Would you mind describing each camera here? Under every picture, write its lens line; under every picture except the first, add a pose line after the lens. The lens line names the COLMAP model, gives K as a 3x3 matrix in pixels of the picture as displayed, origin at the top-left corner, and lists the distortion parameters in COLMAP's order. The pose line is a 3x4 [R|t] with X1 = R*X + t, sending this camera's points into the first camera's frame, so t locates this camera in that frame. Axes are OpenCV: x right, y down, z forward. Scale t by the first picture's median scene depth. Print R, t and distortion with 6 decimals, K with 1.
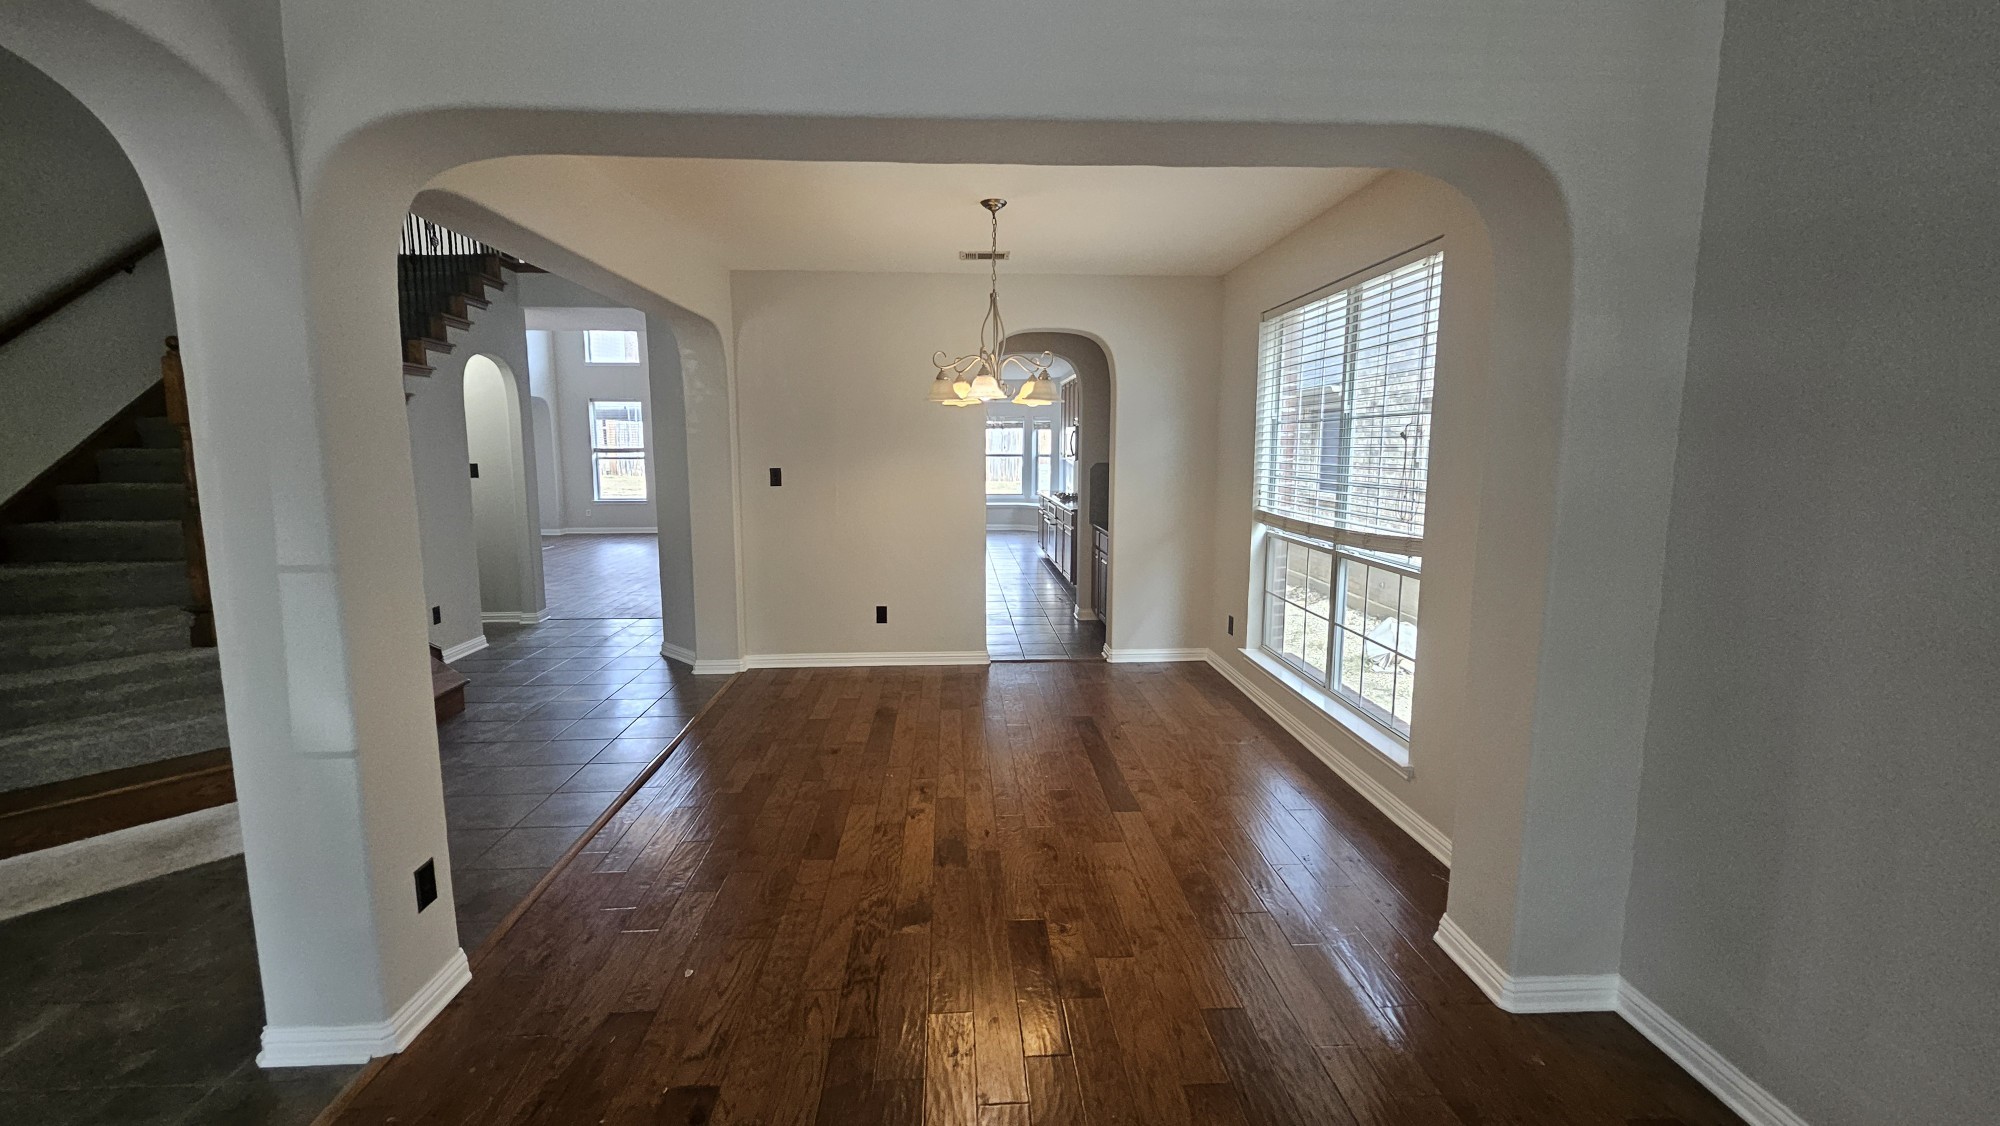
lens RADIAL K [[790.6, 0, 998.2], [0, 790.6, 544.0], [0, 0, 1]] dist [0.010922, -0.006405]
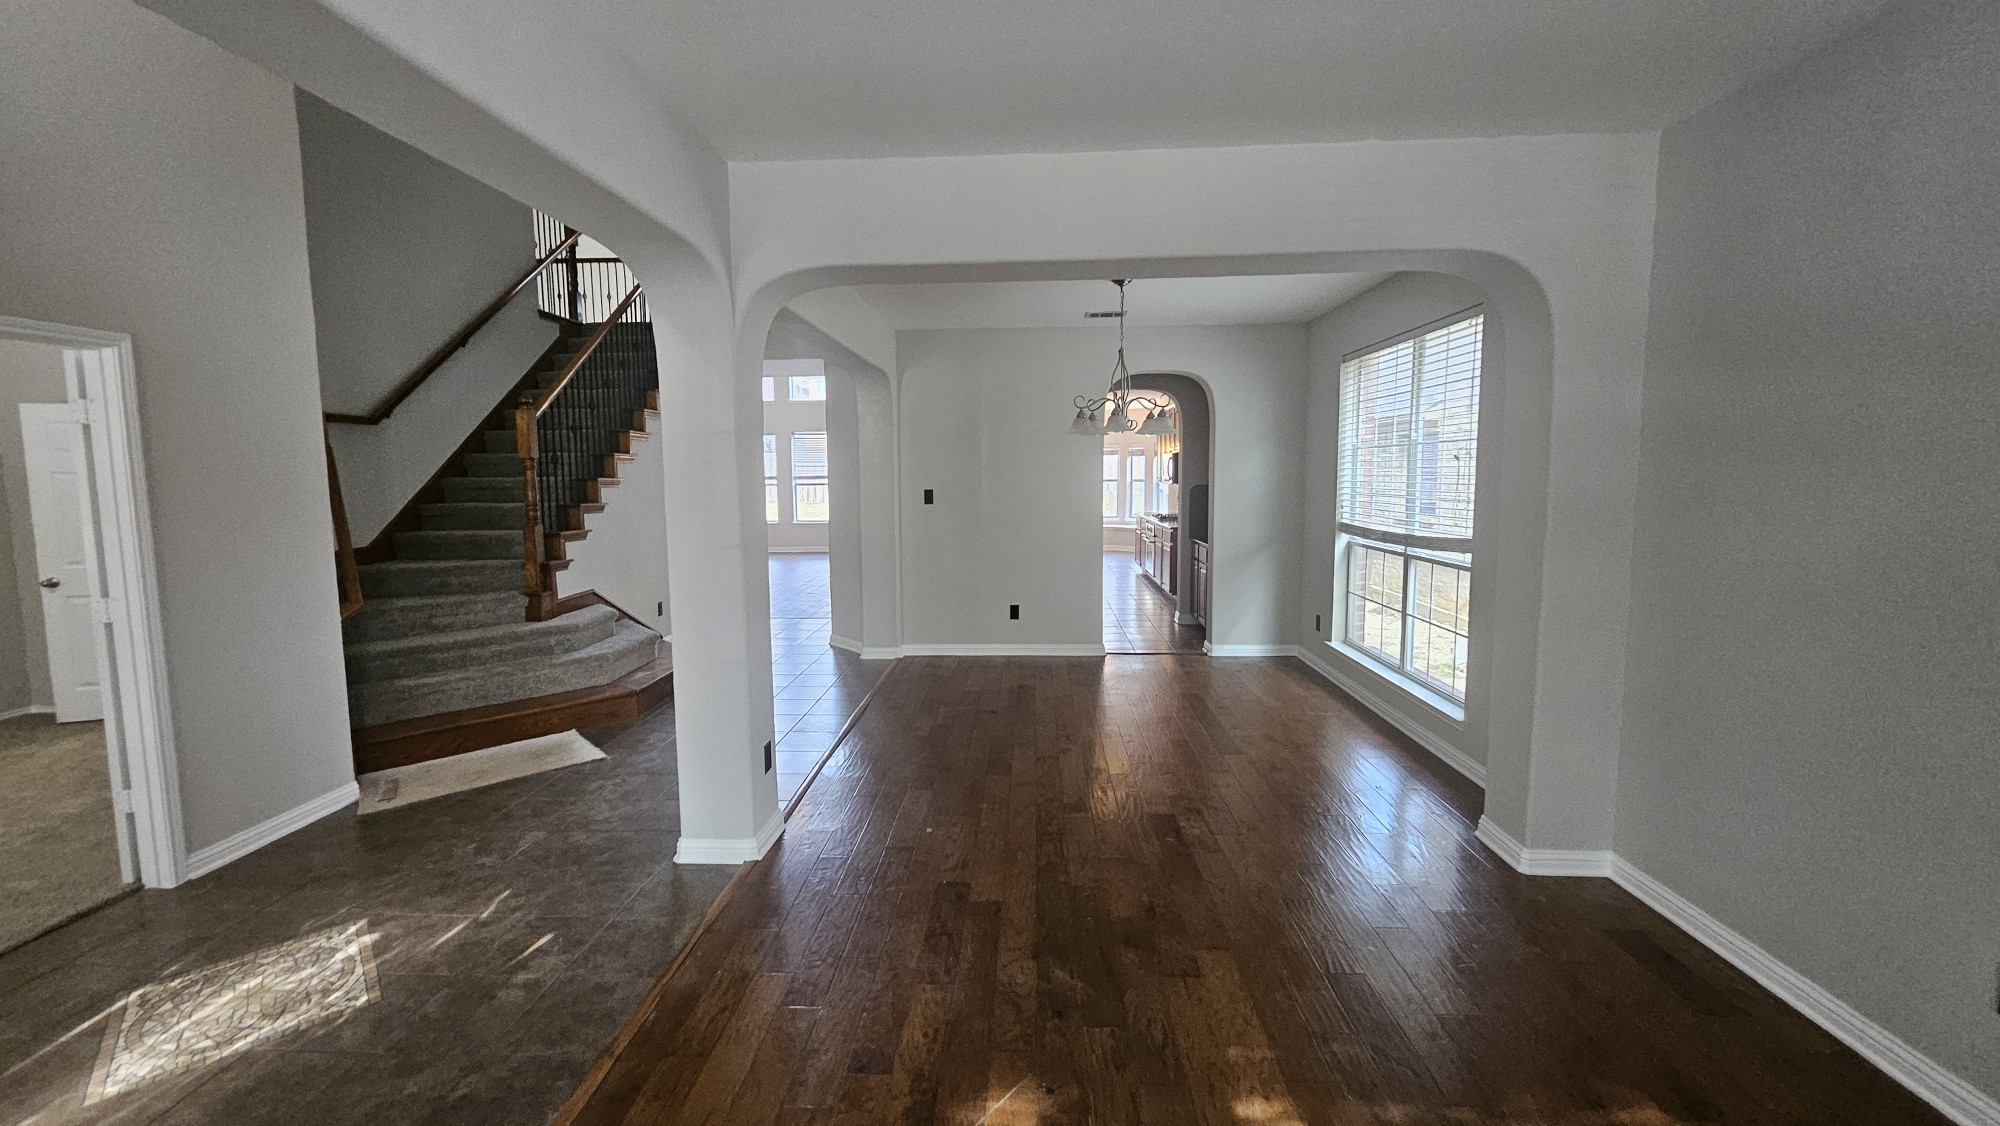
lens RADIAL K [[790.6, 0, 998.2], [0, 790.6, 544.0], [0, 0, 1]] dist [0.010922, -0.006405]
pose [[0.994642, 0.000793, -0.103379, -0.064362], [-0.004366, 0.999401, -0.034343, 0.036743], [0.103290, 0.034610, 0.994049, -0.252059]]
